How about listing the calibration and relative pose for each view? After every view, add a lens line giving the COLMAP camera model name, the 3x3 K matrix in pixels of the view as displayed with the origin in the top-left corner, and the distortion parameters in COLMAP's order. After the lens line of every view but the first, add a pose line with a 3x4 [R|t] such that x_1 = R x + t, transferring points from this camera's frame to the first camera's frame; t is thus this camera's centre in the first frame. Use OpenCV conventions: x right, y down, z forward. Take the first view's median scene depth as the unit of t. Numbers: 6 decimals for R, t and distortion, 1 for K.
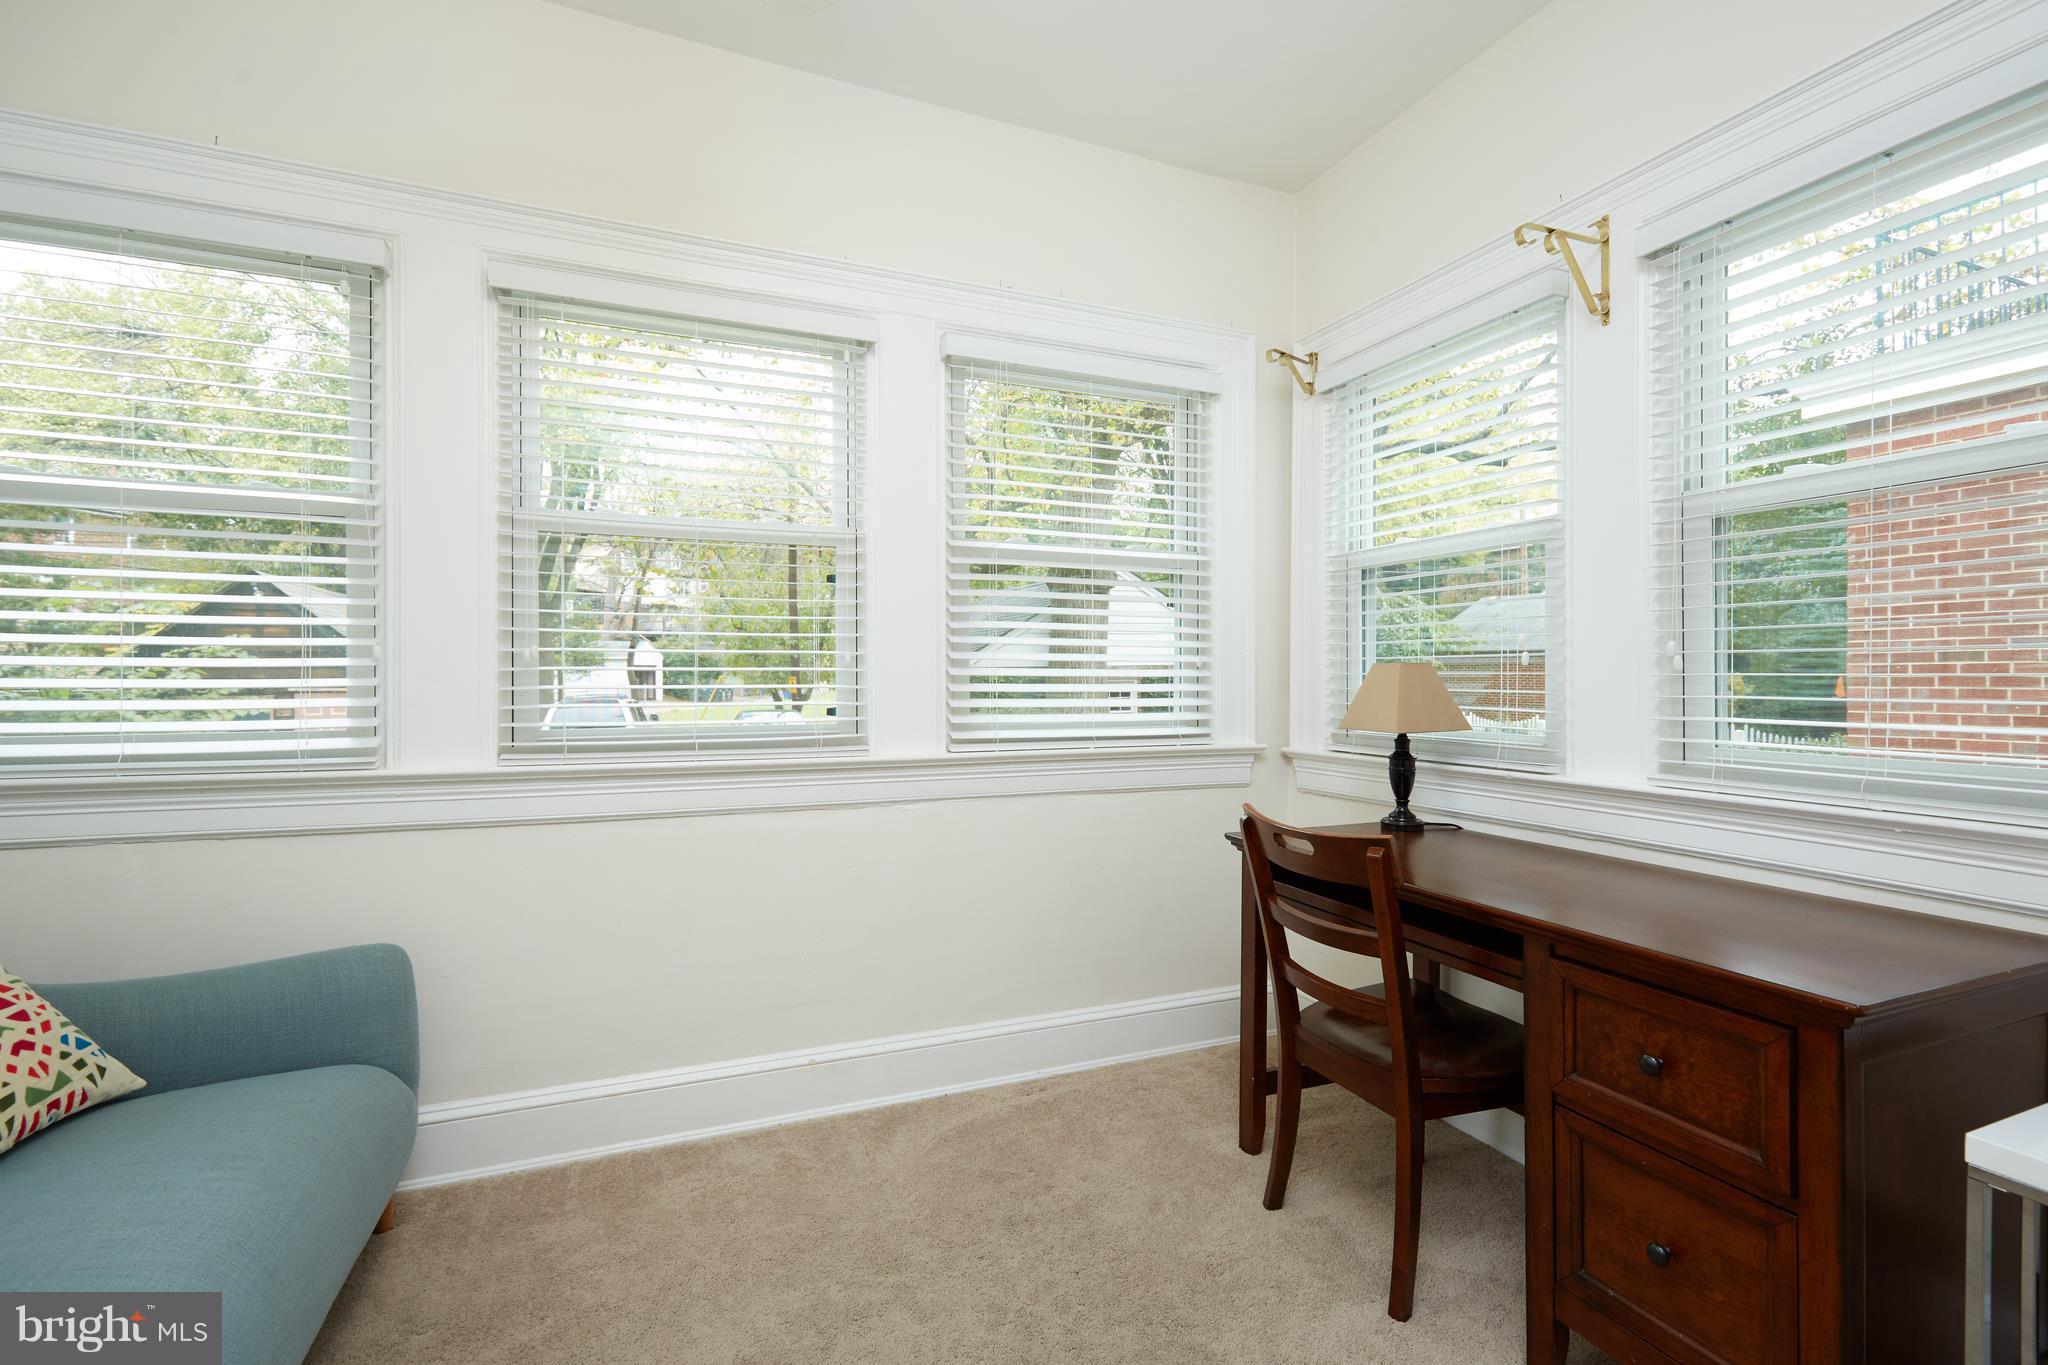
lens RADIAL K [[945.5, 0, 1037.8], [0, 945.5, 675.4], [0, 0, 1]] dist [0.003444, 0.000160]
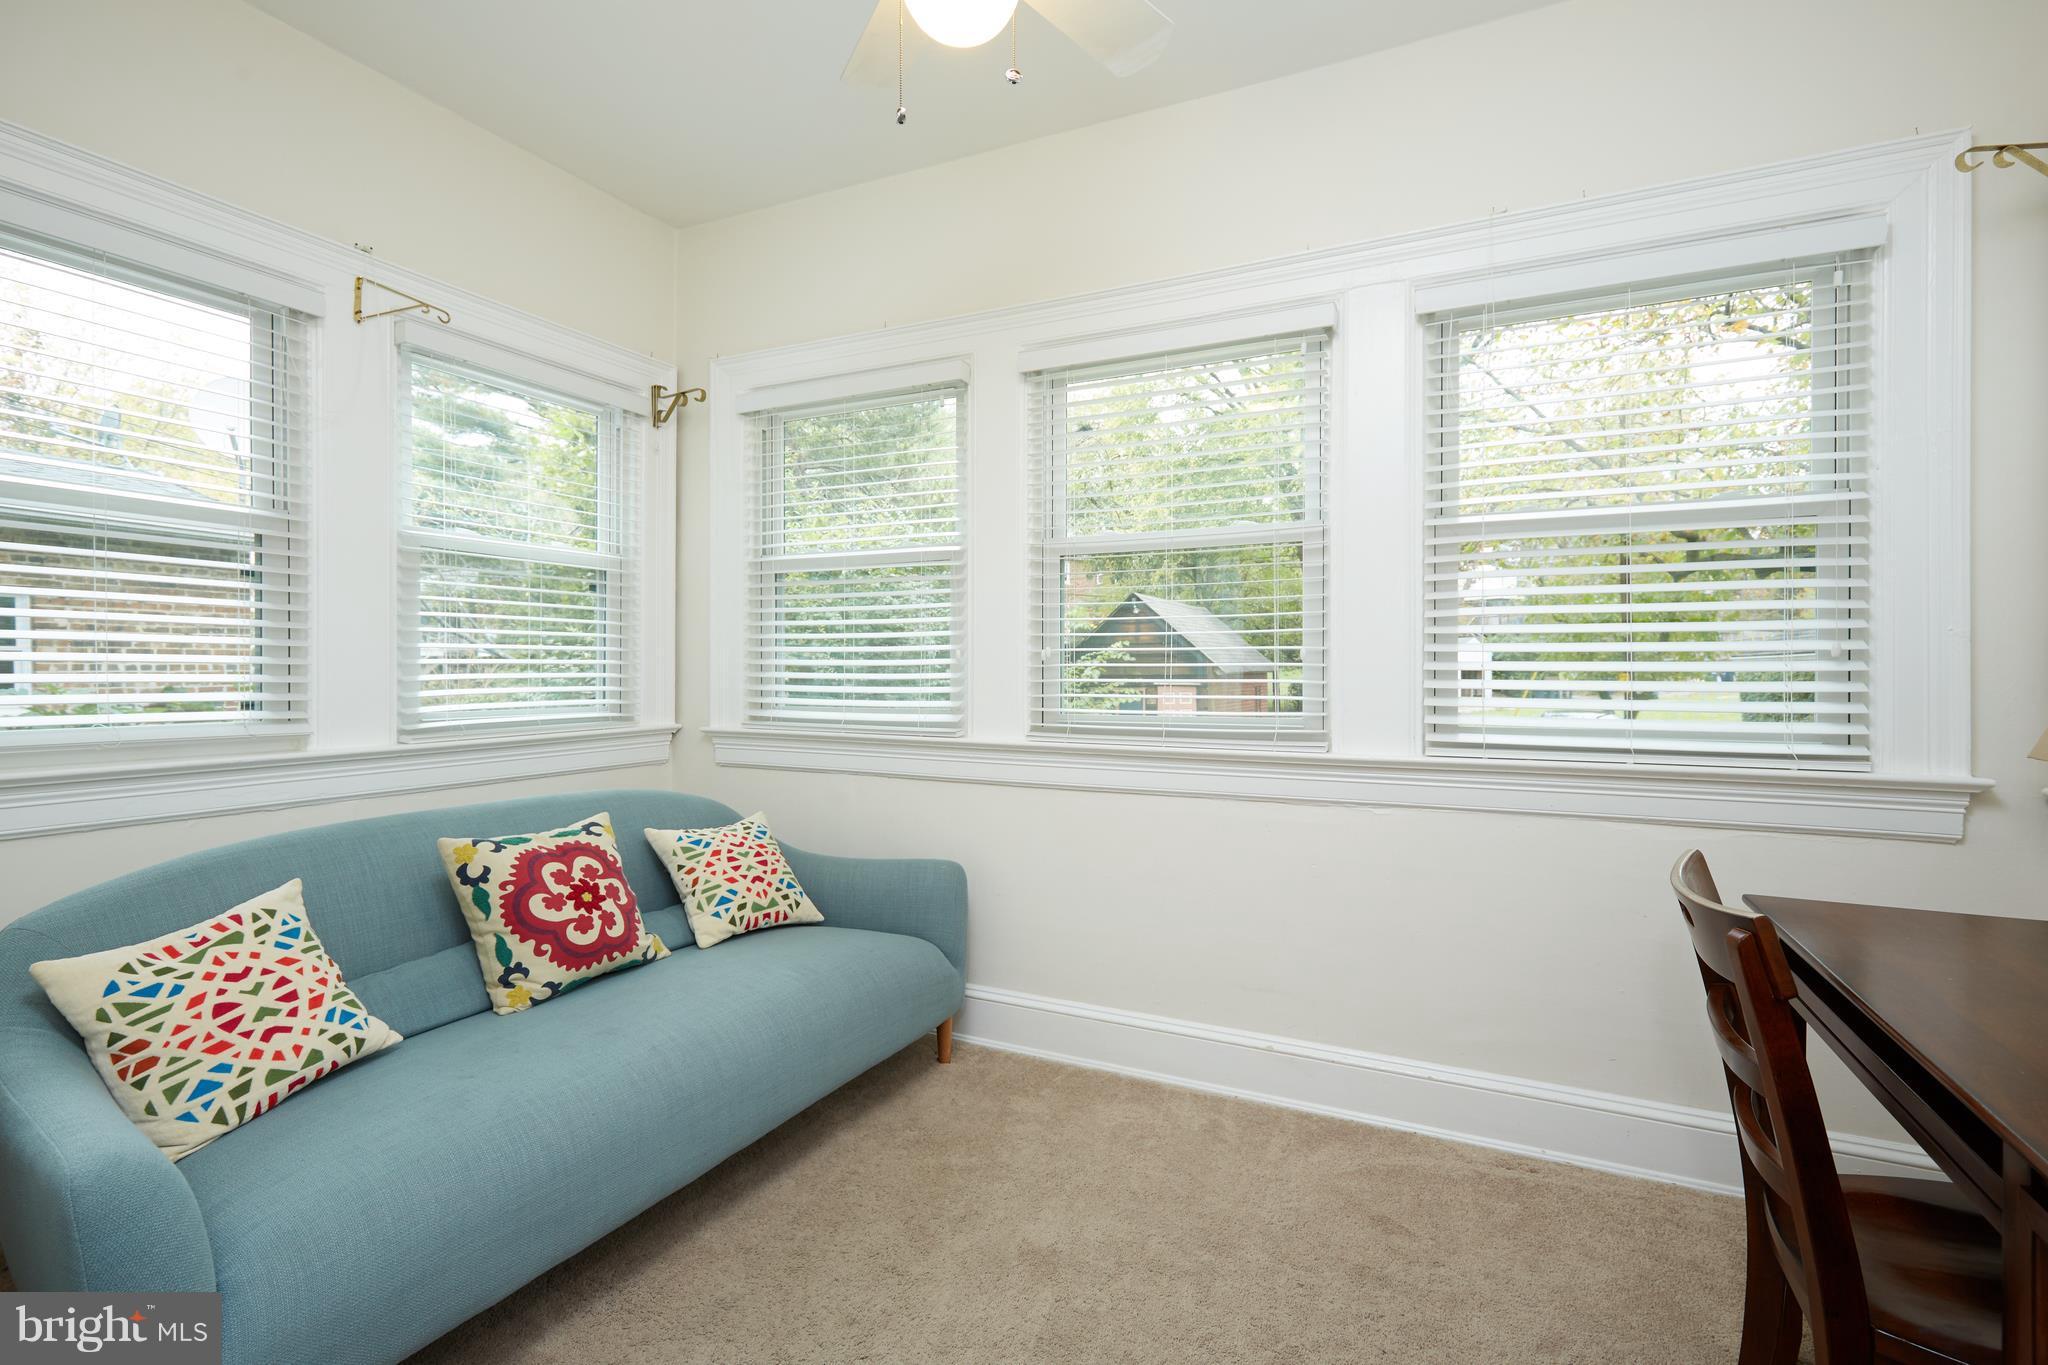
lens RADIAL K [[945.5, 0, 1031.8], [0, 945.5, 676.6], [0, 0, 1]] dist [0.003444, 0.000160]
pose [[0.656080, 0.002974, -0.754685, 0.403133], [0.000035, 0.999992, 0.003971, 0.002757], [0.754691, -0.002631, 0.656075, 0.150371]]
